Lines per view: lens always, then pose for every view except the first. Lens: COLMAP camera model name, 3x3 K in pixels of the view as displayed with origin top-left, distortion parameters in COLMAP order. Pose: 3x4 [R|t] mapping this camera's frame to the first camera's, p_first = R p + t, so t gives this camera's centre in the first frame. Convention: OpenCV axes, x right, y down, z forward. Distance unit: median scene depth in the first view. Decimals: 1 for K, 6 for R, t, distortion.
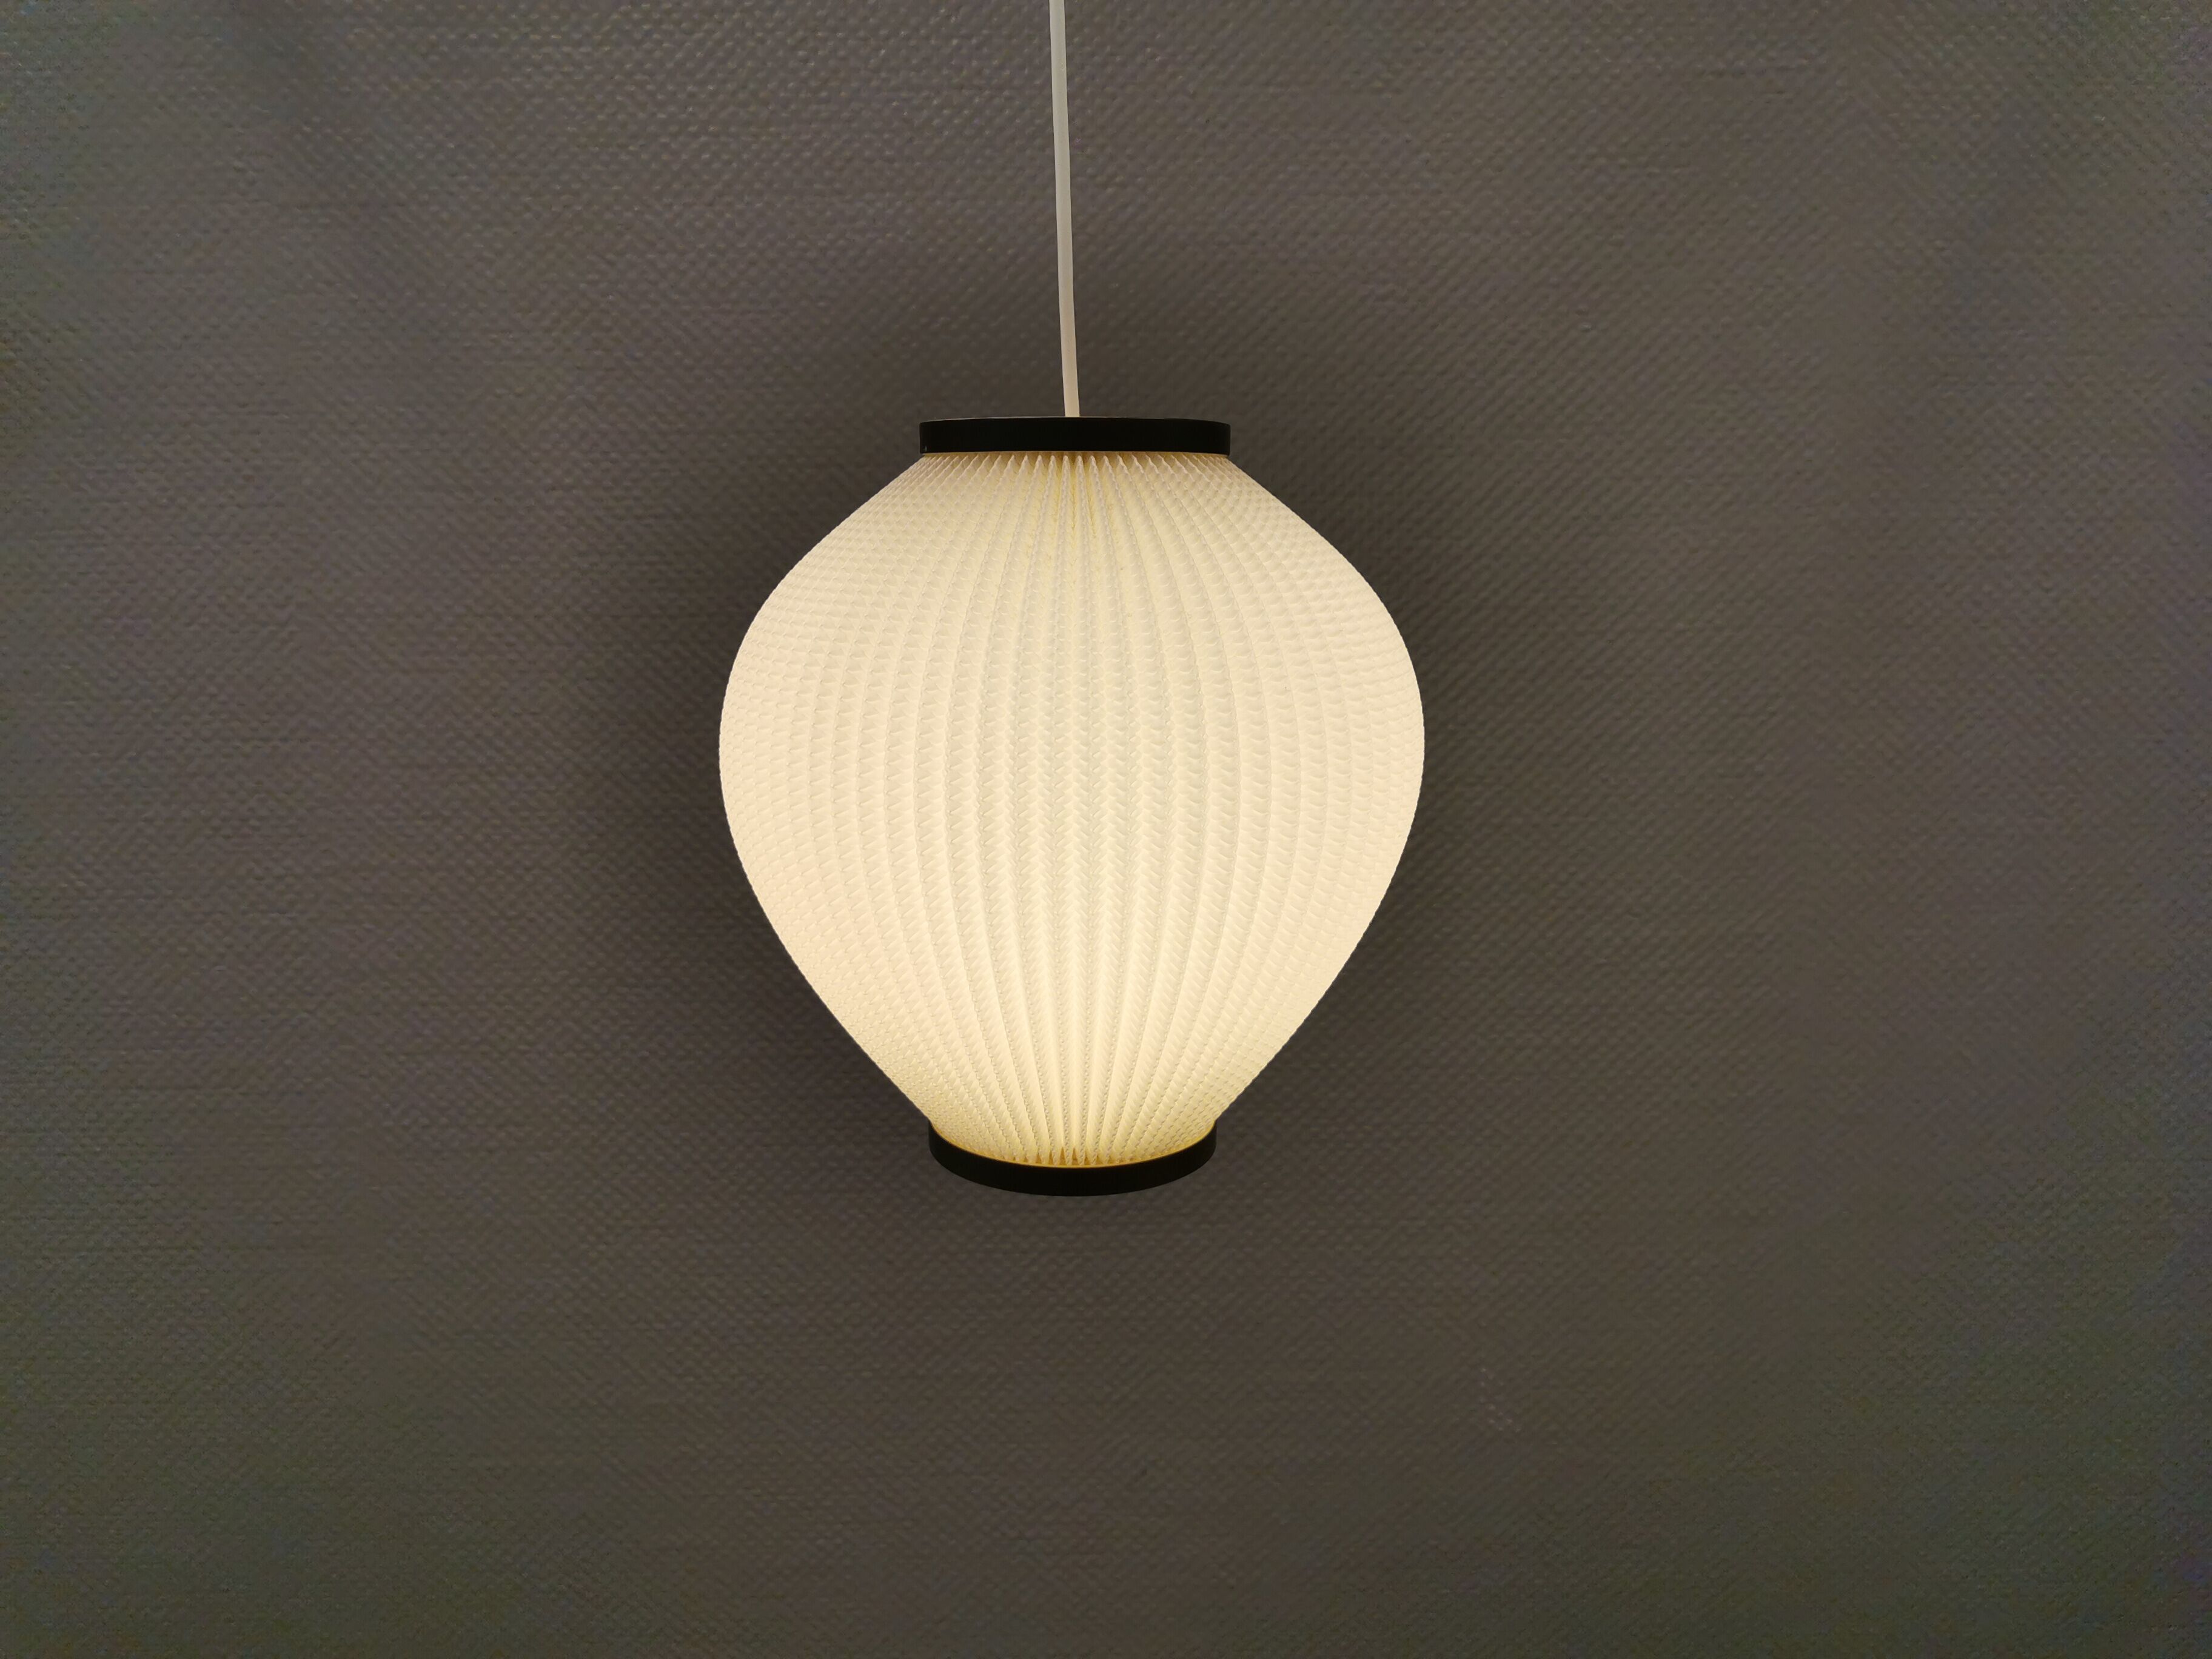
lens RADIAL K [[1736.3, 0, 1124.0], [0, 1736.3, 823.7], [0, 0, 1]] dist [0.022663, -0.086238]
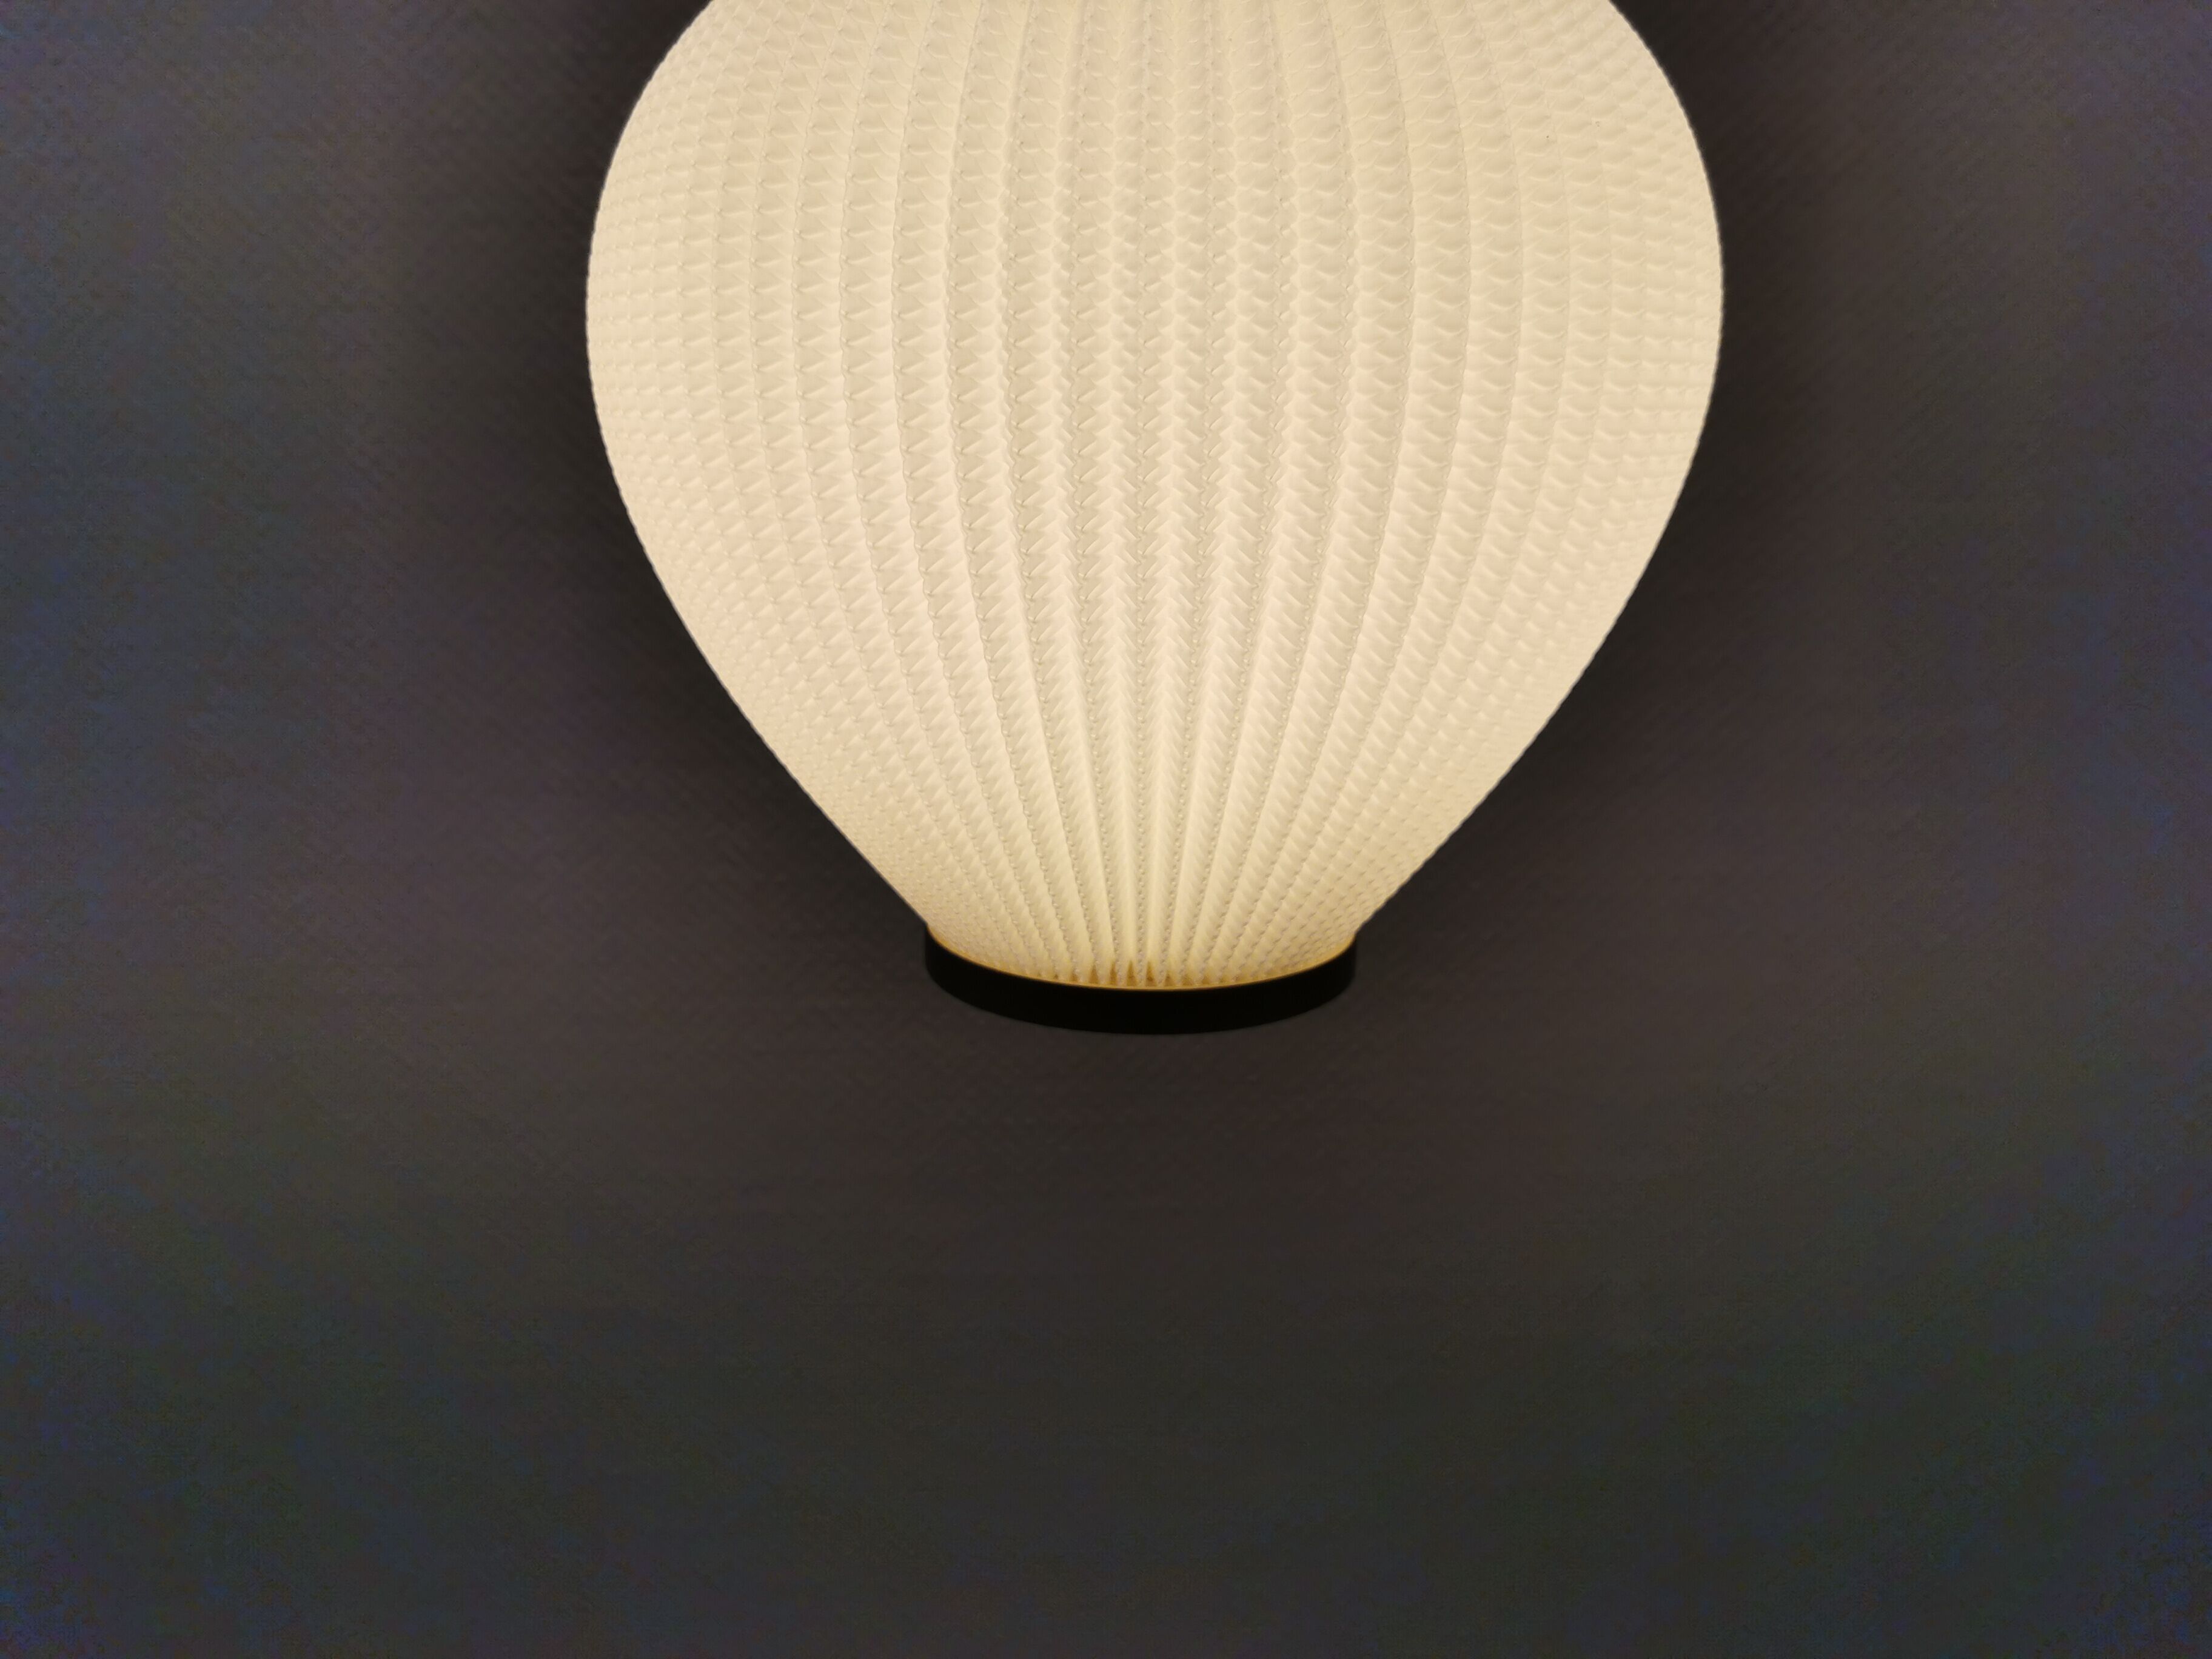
lens RADIAL K [[1736.3, 0, 1120.6], [0, 1736.3, 835.4], [0, 0, 1]] dist [0.022663, -0.086238]
pose [[0.999955, 0.006516, -0.006880, -0.022424], [-0.006017, 0.997506, 0.070319, 0.060408], [0.007321, -0.070274, 0.997501, 0.229063]]
